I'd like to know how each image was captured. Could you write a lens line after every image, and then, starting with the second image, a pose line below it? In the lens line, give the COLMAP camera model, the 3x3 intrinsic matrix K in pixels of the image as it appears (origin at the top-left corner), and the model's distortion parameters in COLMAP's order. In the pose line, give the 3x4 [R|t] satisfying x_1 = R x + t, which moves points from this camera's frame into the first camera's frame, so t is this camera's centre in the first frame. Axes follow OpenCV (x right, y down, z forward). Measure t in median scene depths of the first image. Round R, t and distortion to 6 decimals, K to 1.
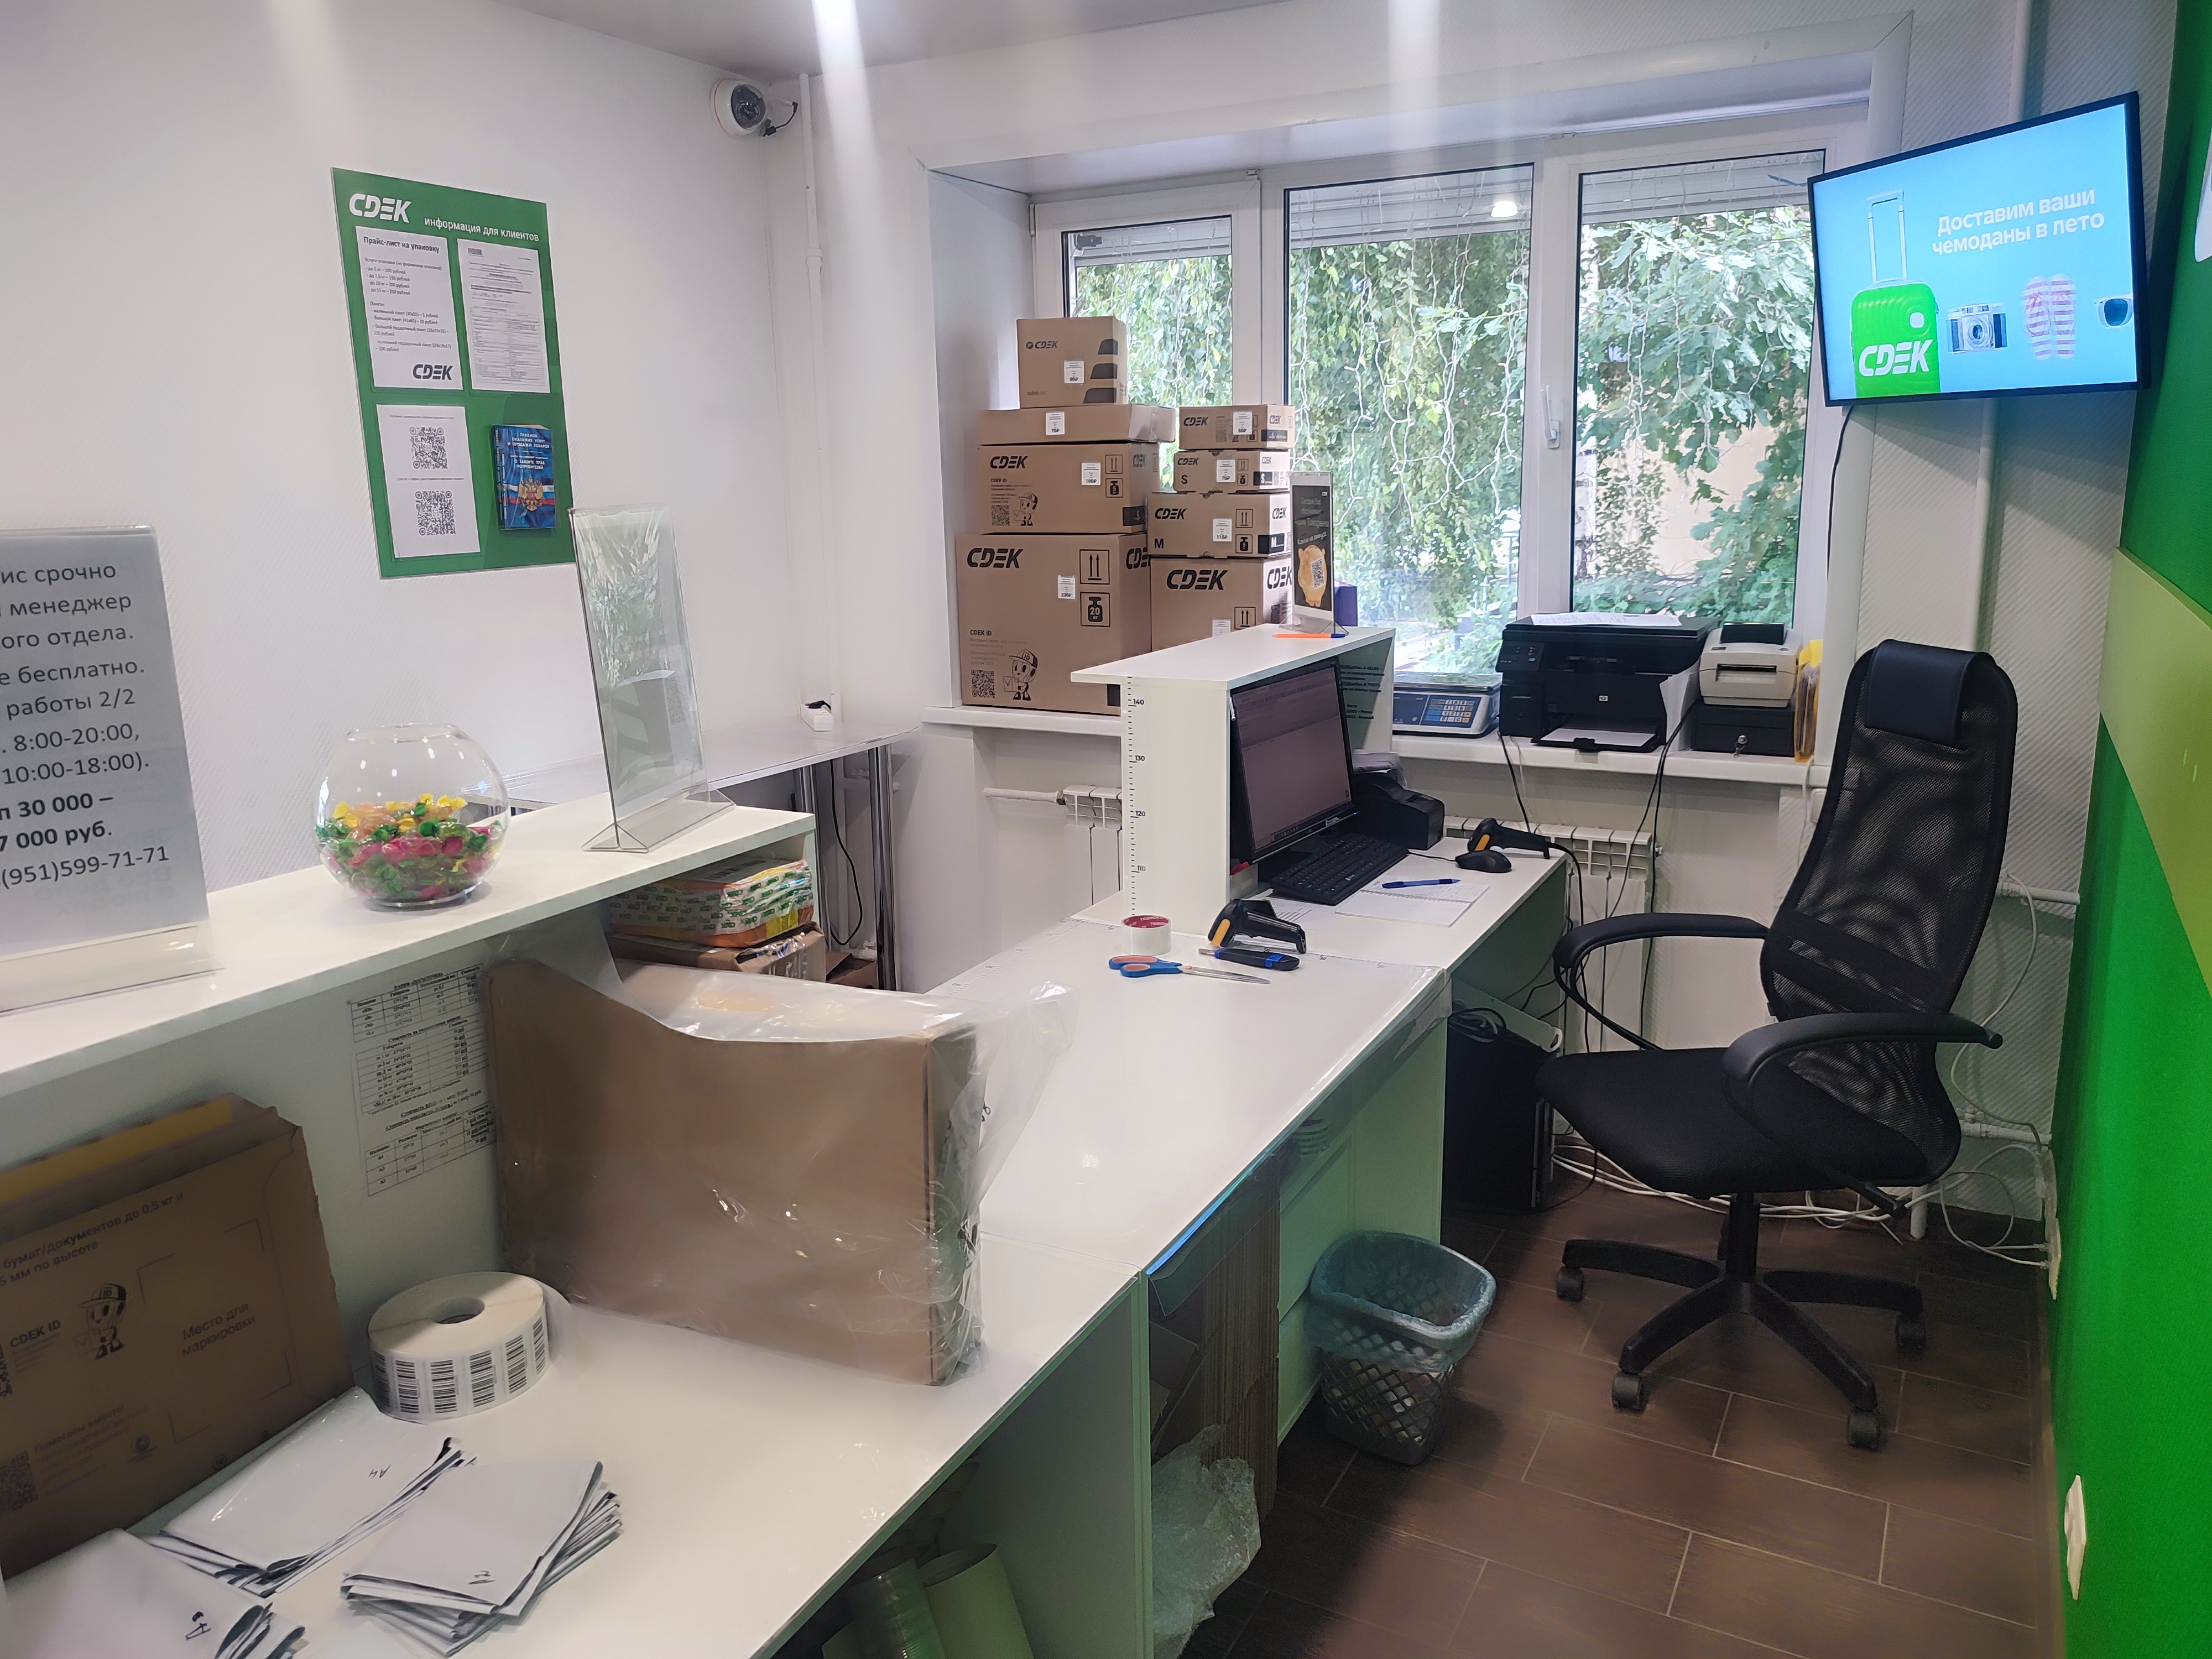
lens RADIAL K [[1609.3, 0, 1105.6], [0, 1609.3, 827.3], [0, 0, 1]] dist [-0.004057, 0.004893]
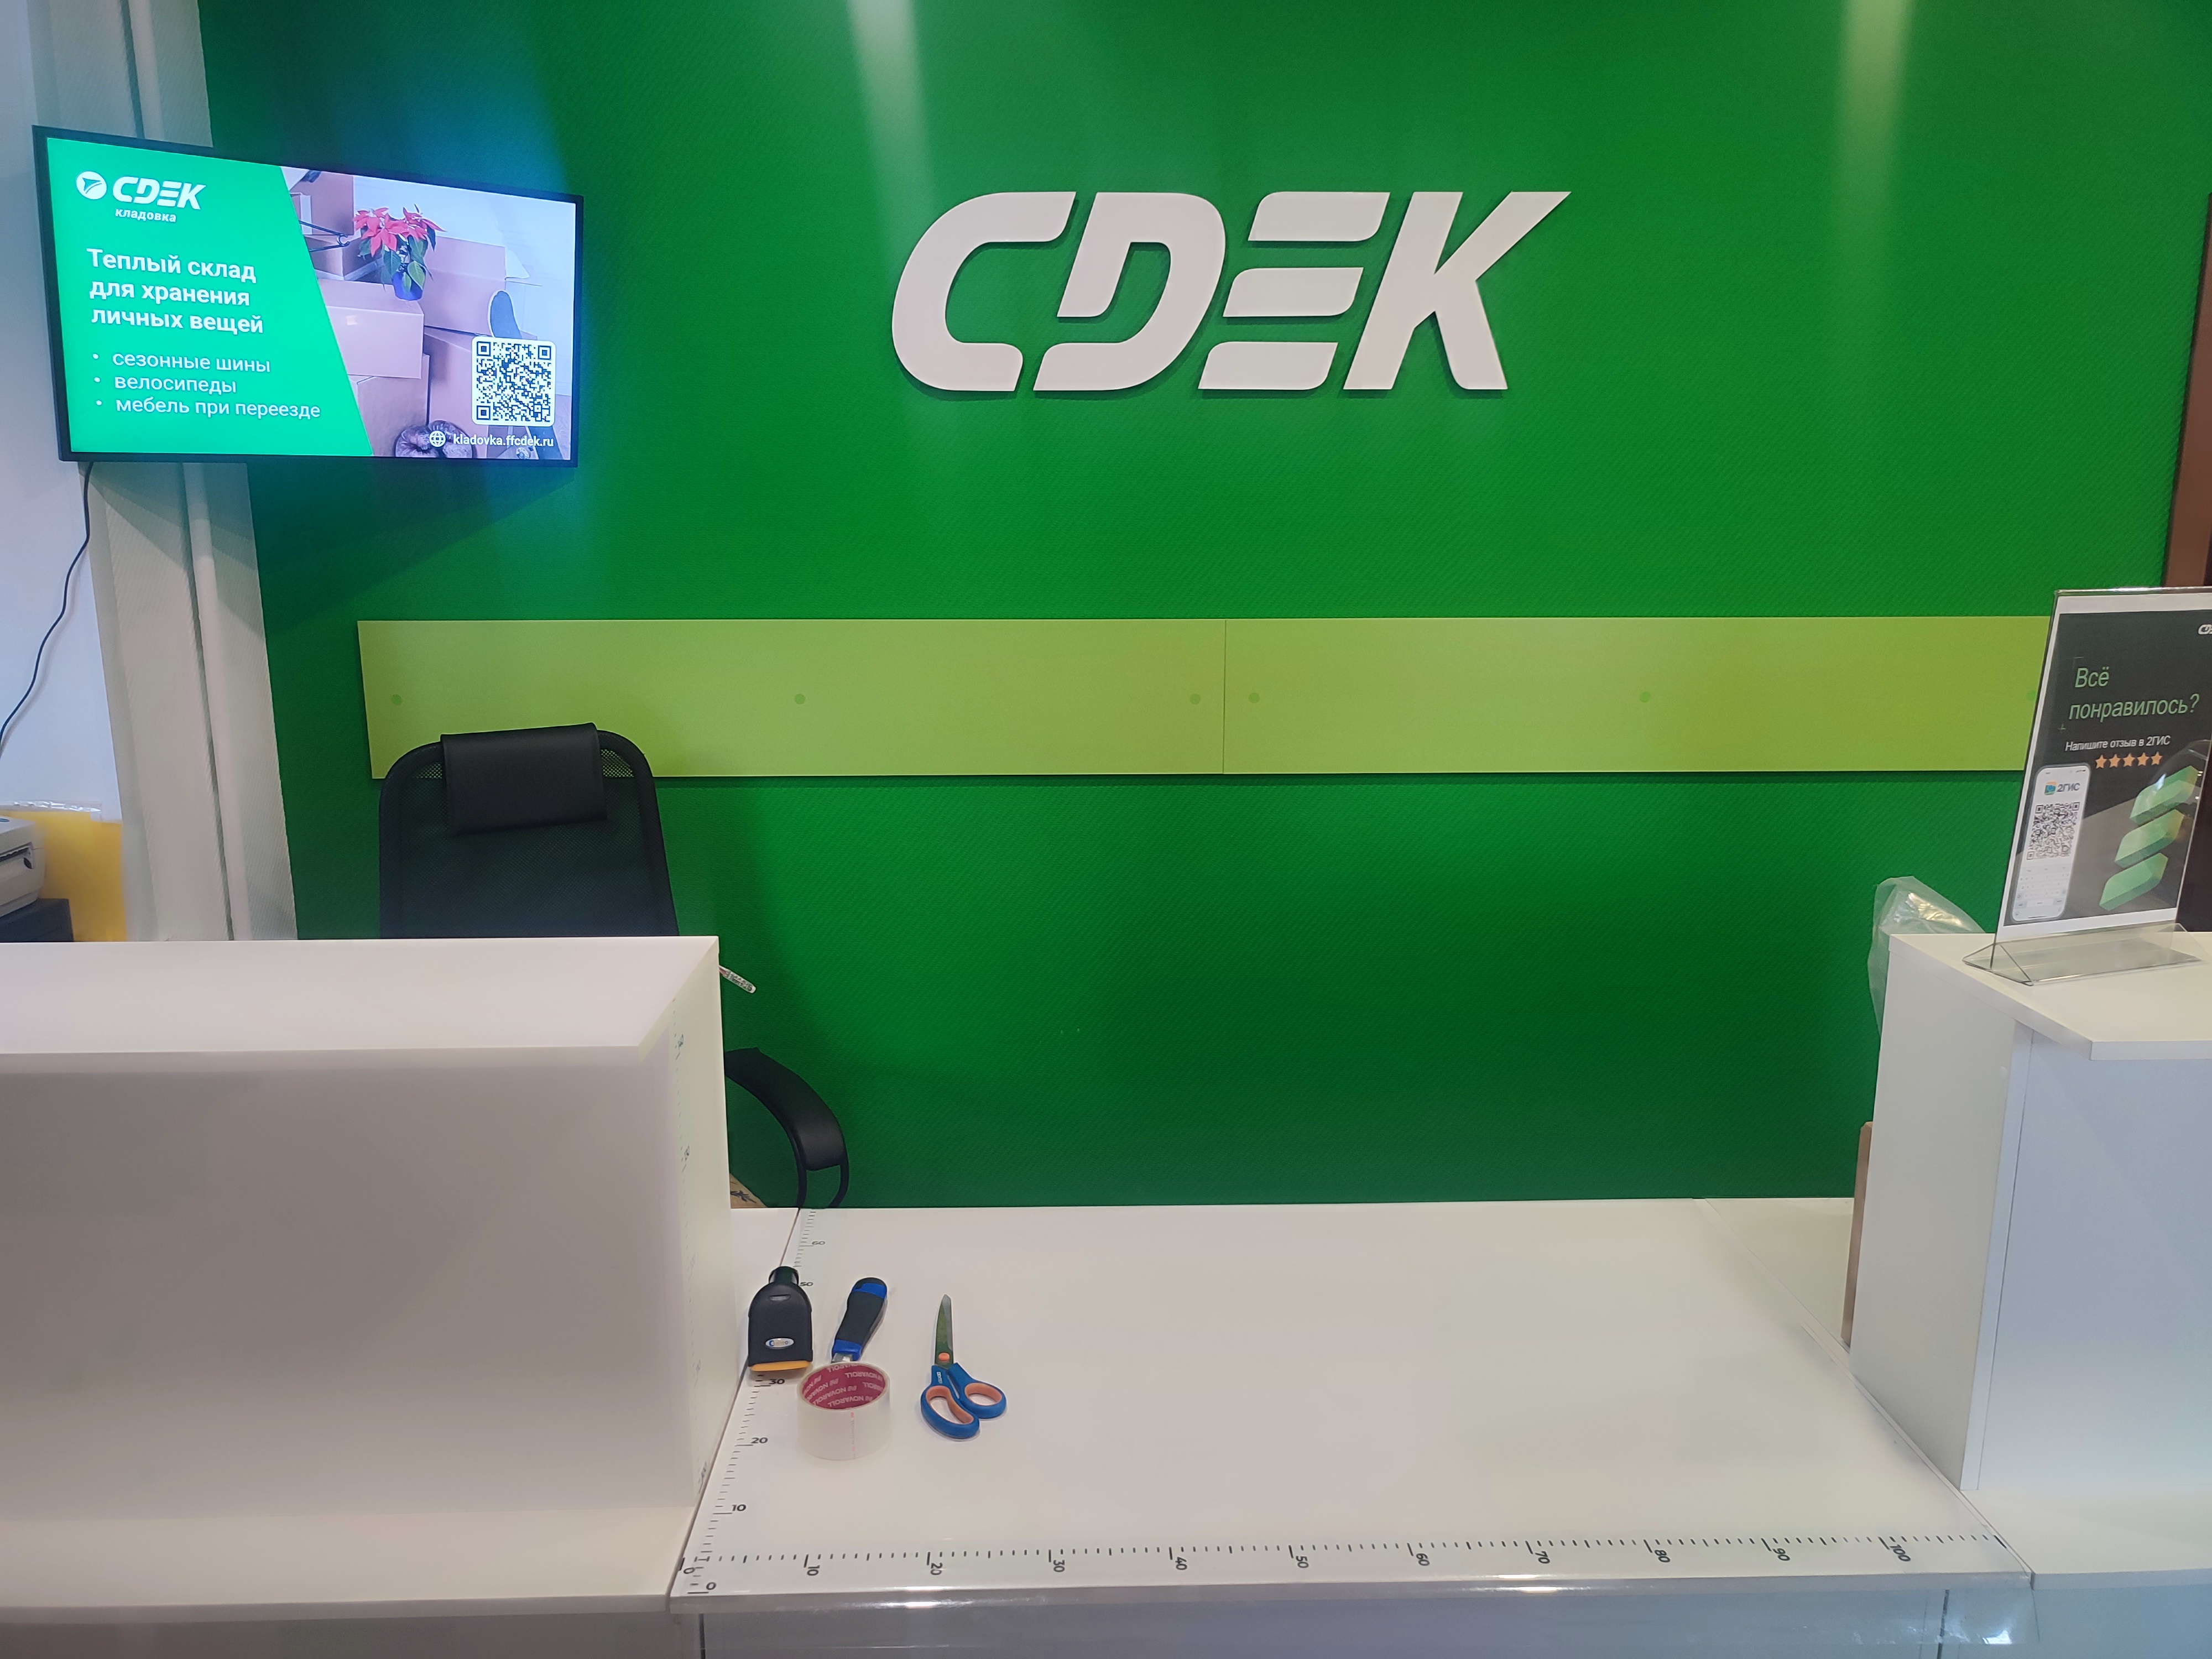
lens RADIAL K [[1609.3, 0, 1103.8], [0, 1609.3, 821.5], [0, 0, 1]] dist [-0.004057, 0.004893]
pose [[0.504236, 0.195694, -0.841101, -0.356176], [-0.199199, 0.974076, 0.107214, -0.360402], [0.840277, 0.113486, 0.530146, 0.939751]]
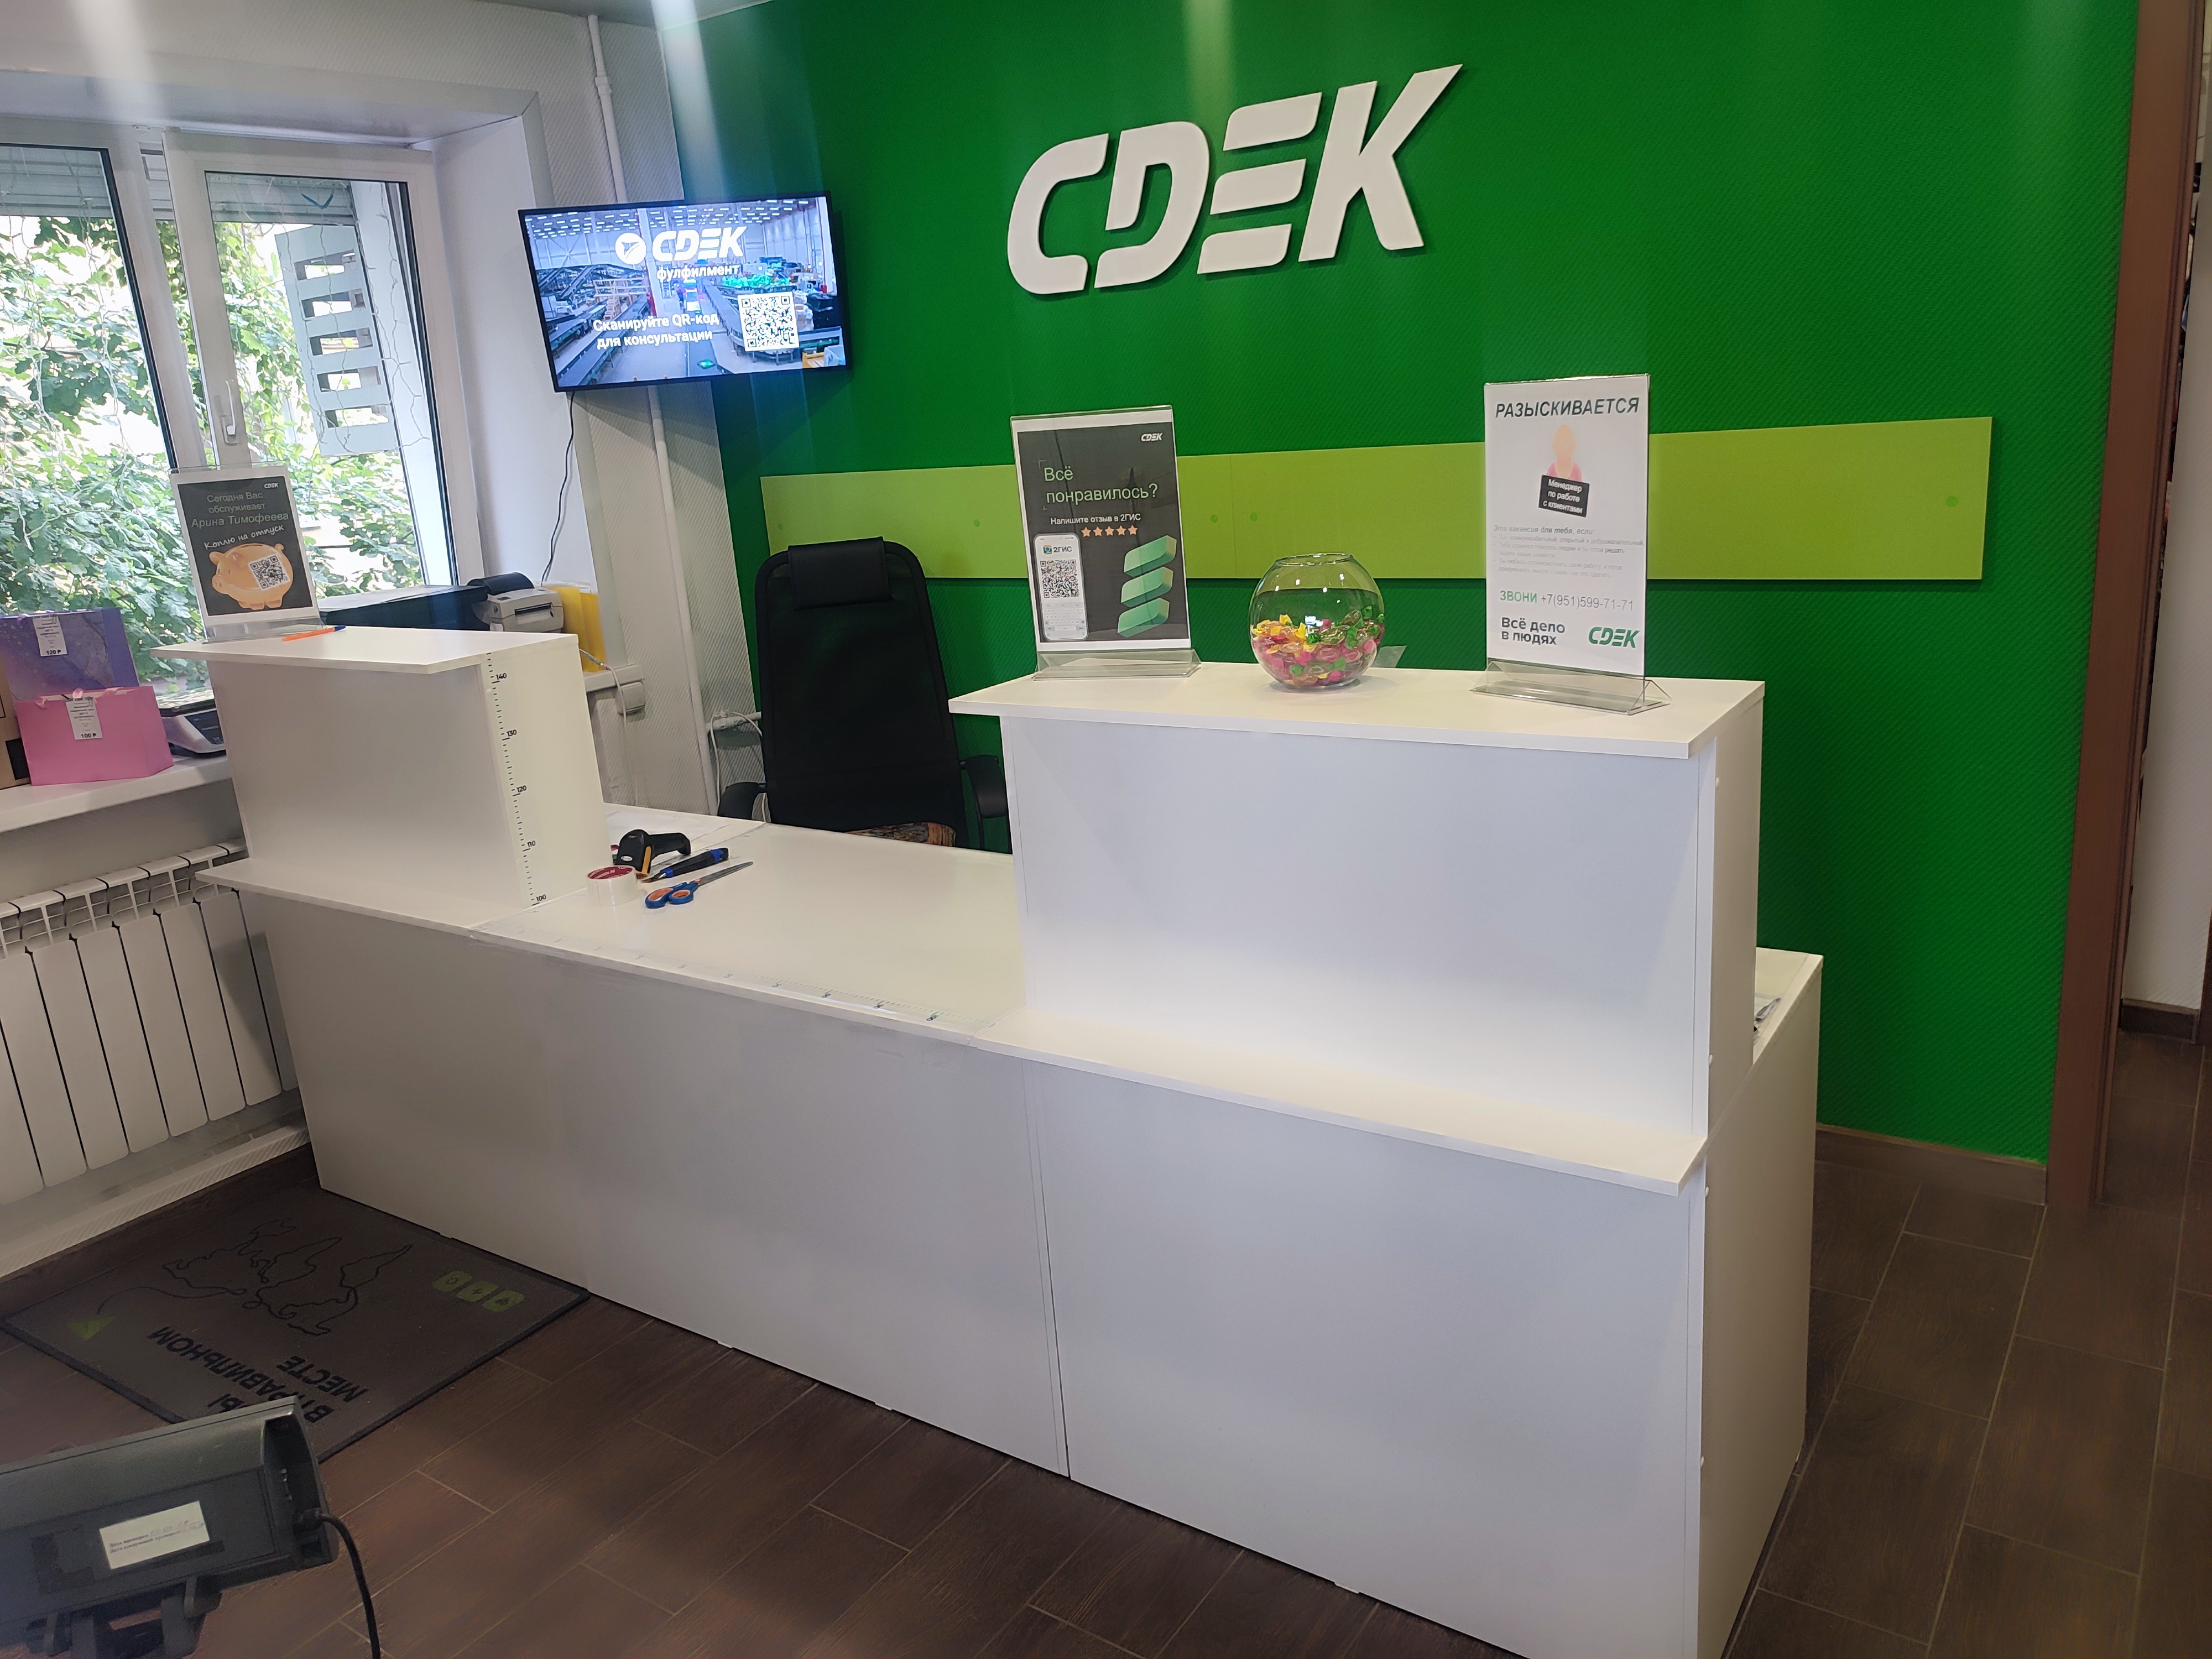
lens RADIAL K [[1609.3, 0, 1111.5], [0, 1609.3, 831.0], [0, 0, 1]] dist [-0.004057, 0.004893]
pose [[-0.103964, 0.293451, -0.950304, -0.301194], [-0.139715, 0.941698, 0.306078, -0.374841], [0.984719, 0.164593, -0.056904, 1.009010]]
